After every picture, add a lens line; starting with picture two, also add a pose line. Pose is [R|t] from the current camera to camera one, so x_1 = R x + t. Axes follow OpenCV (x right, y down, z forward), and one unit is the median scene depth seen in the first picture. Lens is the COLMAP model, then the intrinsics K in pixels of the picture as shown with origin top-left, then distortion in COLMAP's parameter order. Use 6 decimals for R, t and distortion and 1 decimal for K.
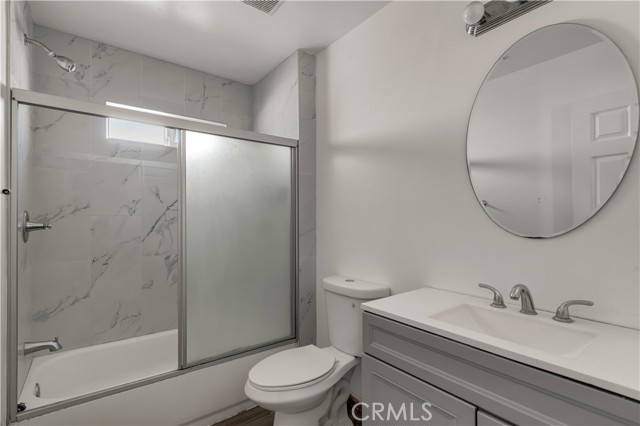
lens RADIAL K [[299.5, 0, 317.1], [0, 299.5, 219.8], [0, 0, 1]] dist [-0.000205, 0.000014]
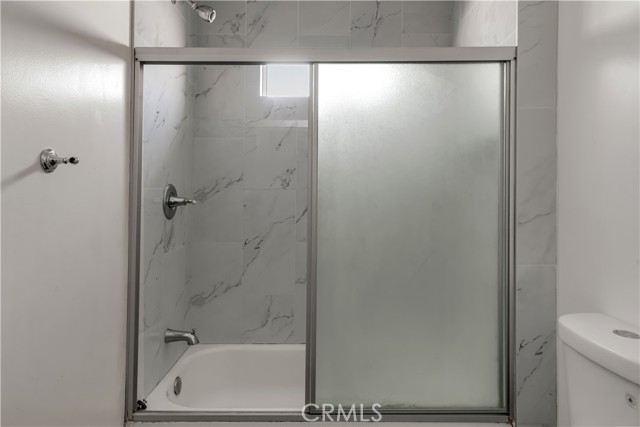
lens RADIAL K [[393.5, 0, 320.3], [0, 393.5, 194.6], [0, 0, 1]] dist [0.005036, 0.001145]
pose [[0.799510, 0.000453, -0.600653, 0.085712], [-0.001691, 0.999997, -0.001498, 0.001609], [0.600651, 0.002213, 0.799508, 0.236151]]
